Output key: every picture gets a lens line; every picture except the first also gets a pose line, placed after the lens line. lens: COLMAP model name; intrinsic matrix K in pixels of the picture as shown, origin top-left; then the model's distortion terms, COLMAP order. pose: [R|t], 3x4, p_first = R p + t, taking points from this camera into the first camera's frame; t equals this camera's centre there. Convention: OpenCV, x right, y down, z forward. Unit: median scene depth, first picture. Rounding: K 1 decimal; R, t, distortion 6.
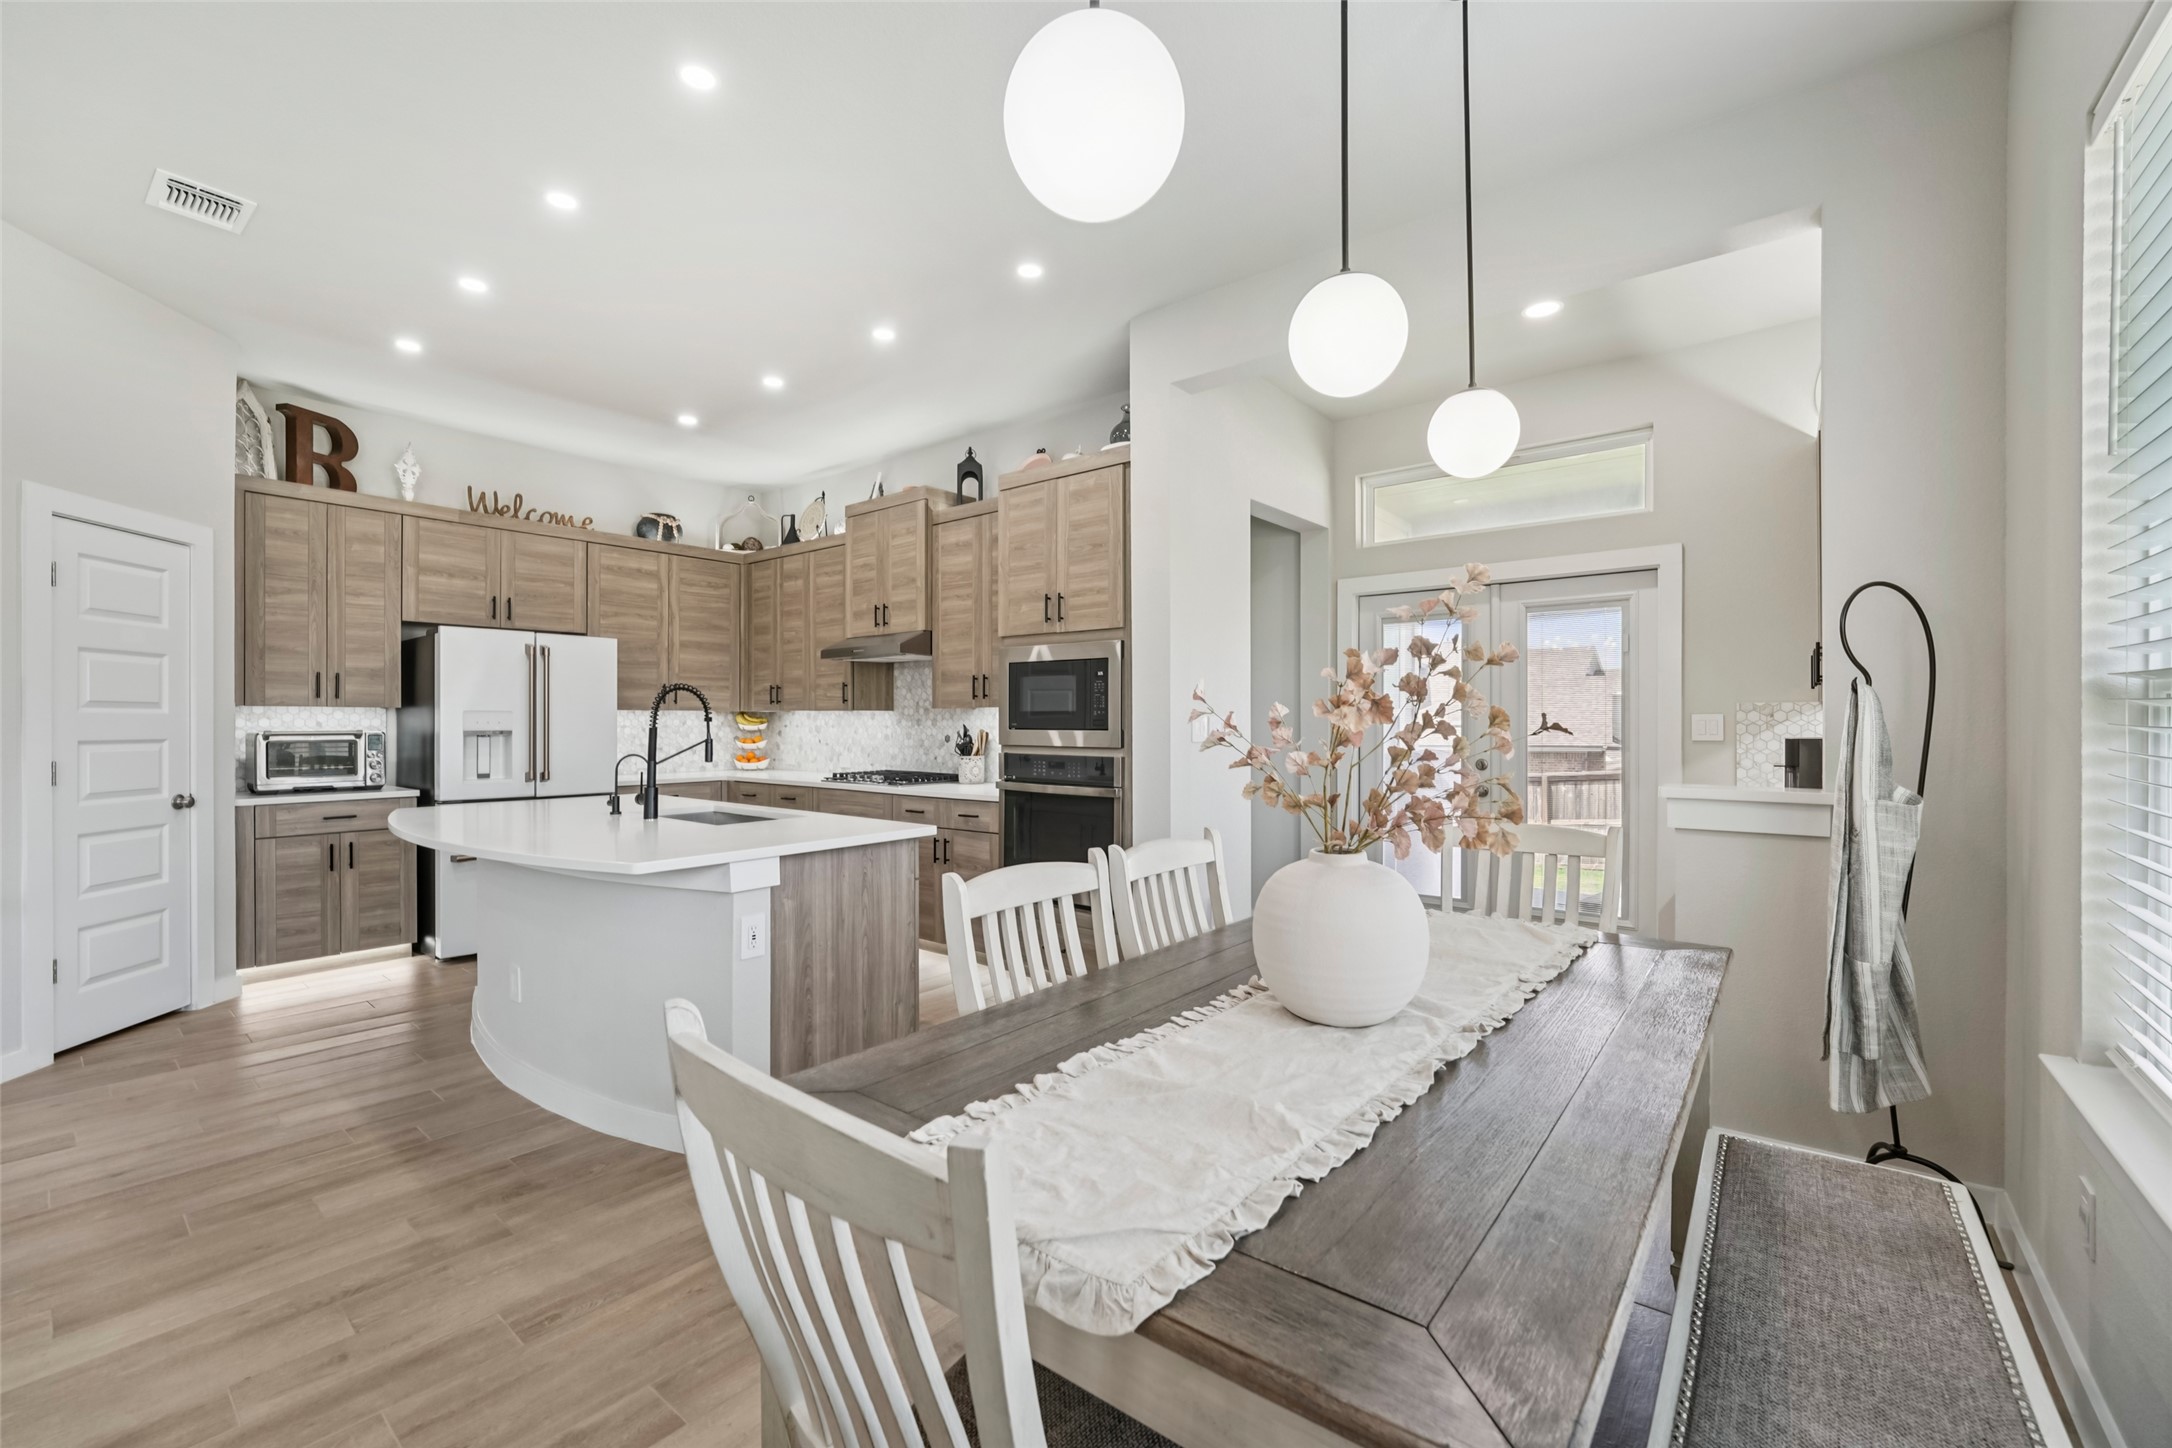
lens RADIAL K [[896.7, 0, 1078.9], [0, 896.7, 727.2], [0, 0, 1]] dist [-0.020136, 0.002806]
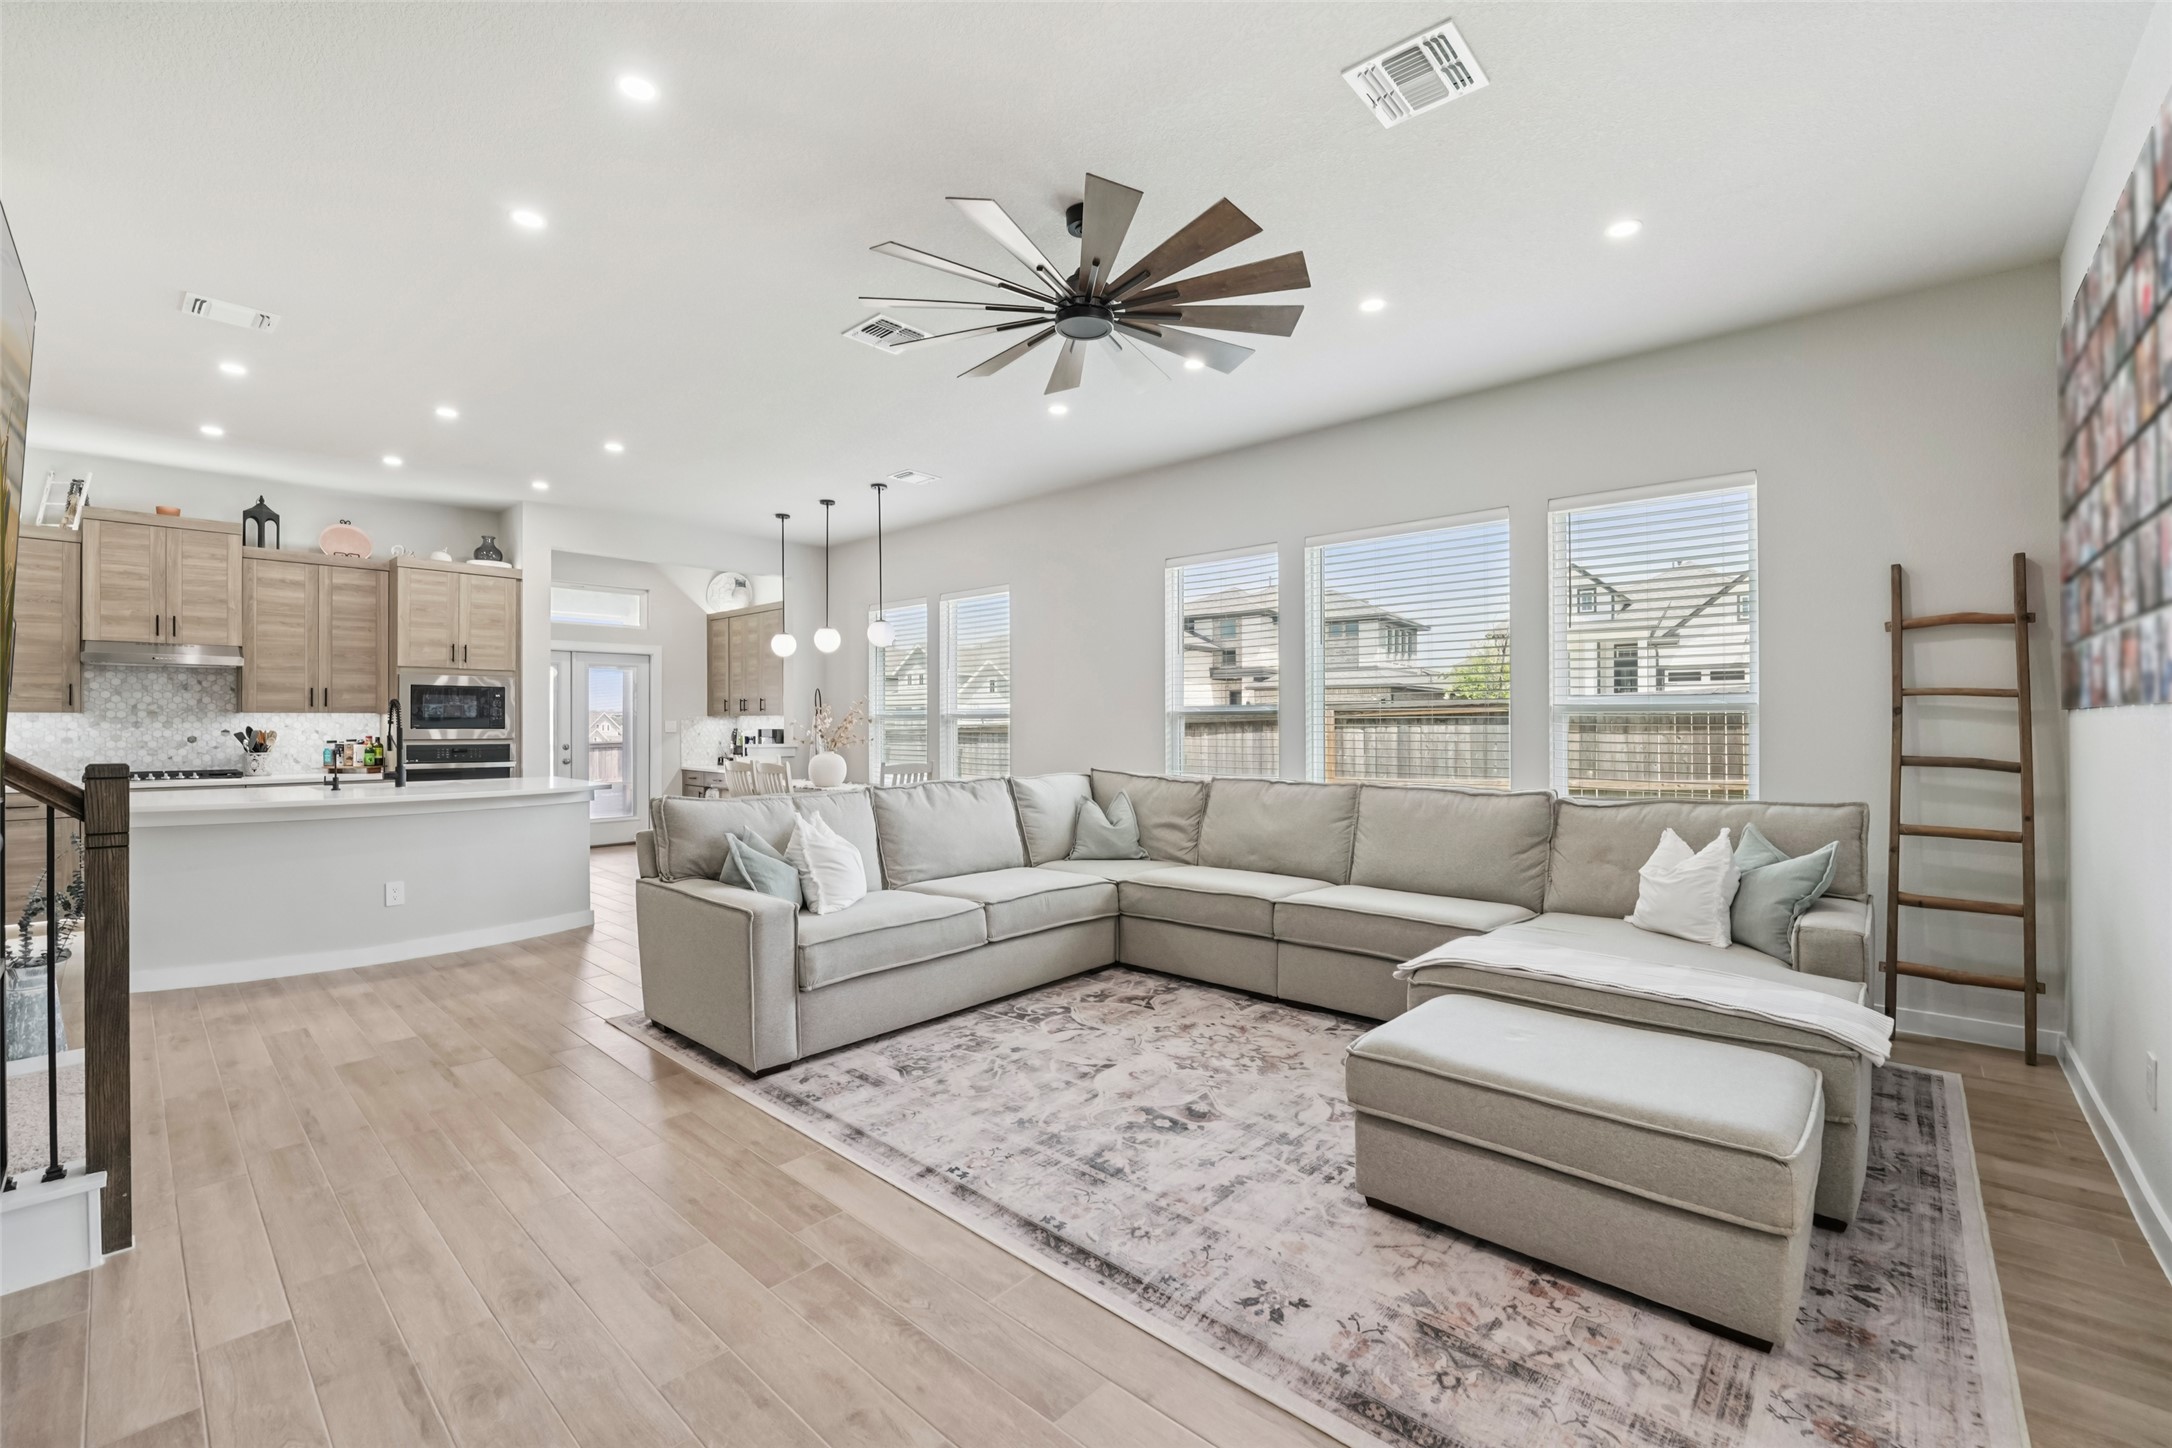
lens RADIAL K [[896.7, 0, 1078.1], [0, 896.7, 721.8], [0, 0, 1]] dist [-0.020136, 0.002806]
pose [[0.052514, 0.003490, 0.998614, -1.564868], [0.006278, 0.999973, -0.003825, 0.003437], [-0.998600, 0.006470, 0.052490, -0.197247]]
